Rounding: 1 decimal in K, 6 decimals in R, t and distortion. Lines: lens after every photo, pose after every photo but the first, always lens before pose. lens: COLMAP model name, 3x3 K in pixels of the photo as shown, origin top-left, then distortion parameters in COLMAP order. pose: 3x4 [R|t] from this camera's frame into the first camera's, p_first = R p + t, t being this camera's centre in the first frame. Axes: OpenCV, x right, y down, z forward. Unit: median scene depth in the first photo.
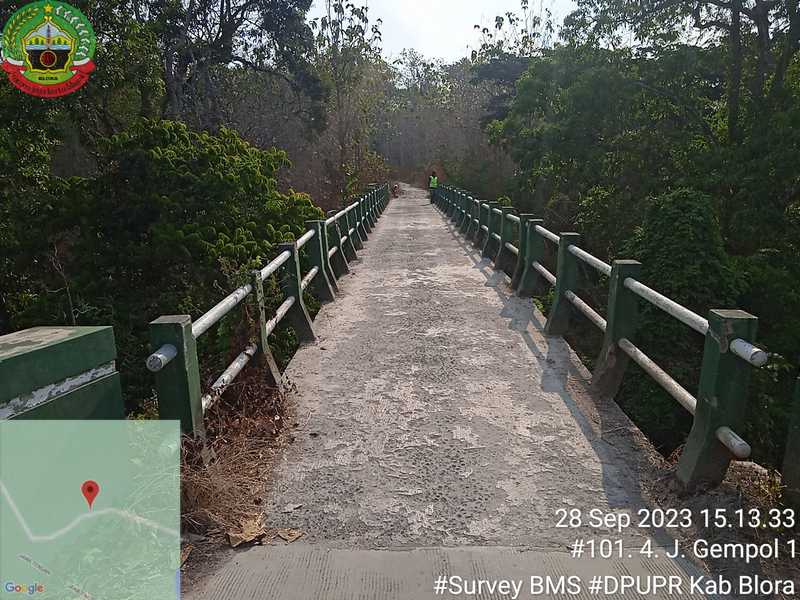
lens RADIAL K [[657.8, 0, 402.8], [0, 657.8, 304.0], [0, 0, 1]] dist [0.068231, -0.087198]
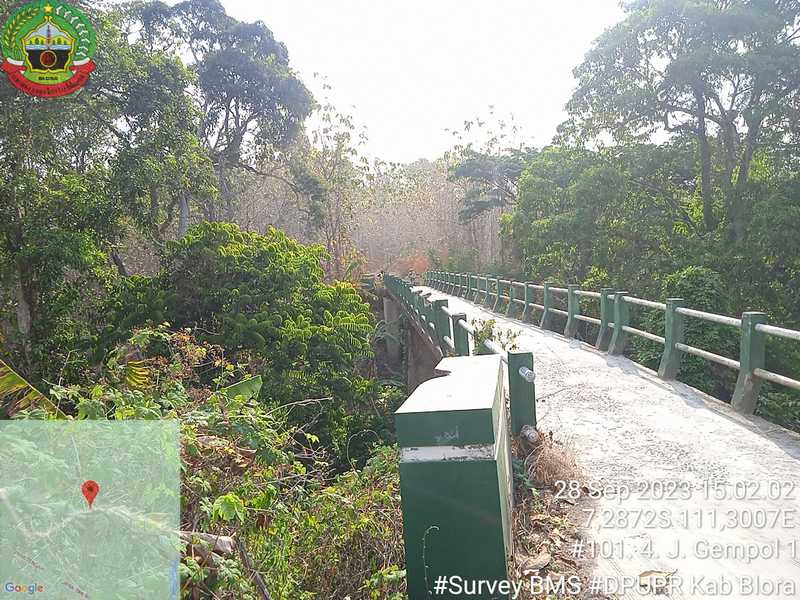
lens RADIAL K [[657.5, 0, 400.3], [0, 657.5, 303.3], [0, 0, 1]] dist [0.064826, -0.070570]
pose [[0.997803, -0.035559, 0.055901, -0.124457], [0.042836, 0.989934, -0.134893, 0.019018], [-0.050541, 0.136992, 0.989282, -0.091164]]
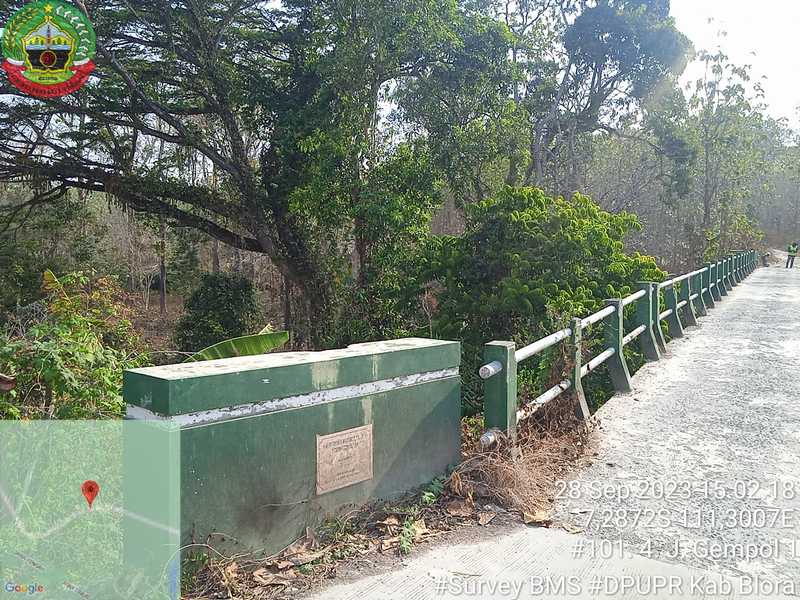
lens RADIAL K [[657.5, 0, 400.3], [0, 657.5, 303.3], [0, 0, 1]] dist [0.064826, -0.070570]
pose [[0.866829, 0.081133, -0.491960, 0.021192], [-0.125792, 0.990341, -0.058320, 0.008221], [0.482476, 0.112438, 0.868662, -0.045209]]
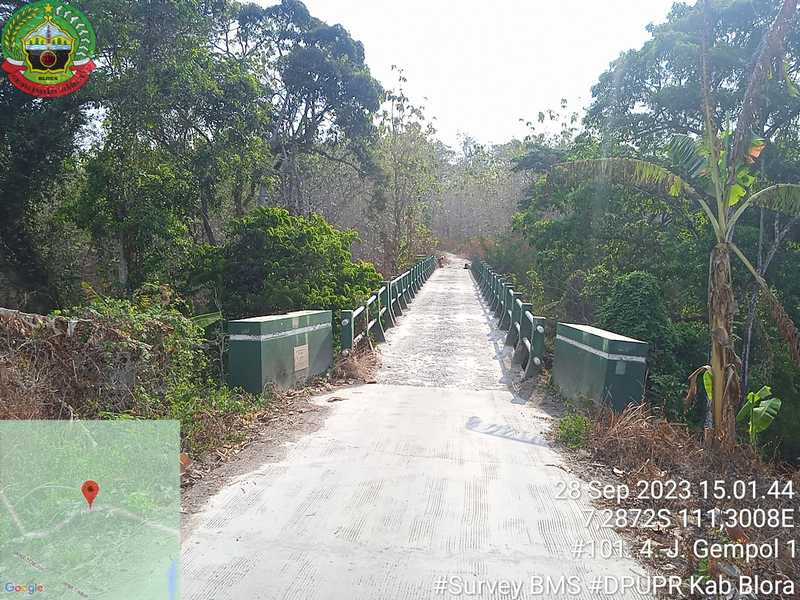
lens RADIAL K [[657.8, 0, 402.8], [0, 657.8, 304.0], [0, 0, 1]] dist [0.068231, -0.087198]
pose [[0.996492, 0.043420, -0.071540, 0.018935], [-0.050452, 0.993746, -0.099619, 0.048637], [0.066768, 0.102879, 0.992450, -0.338789]]
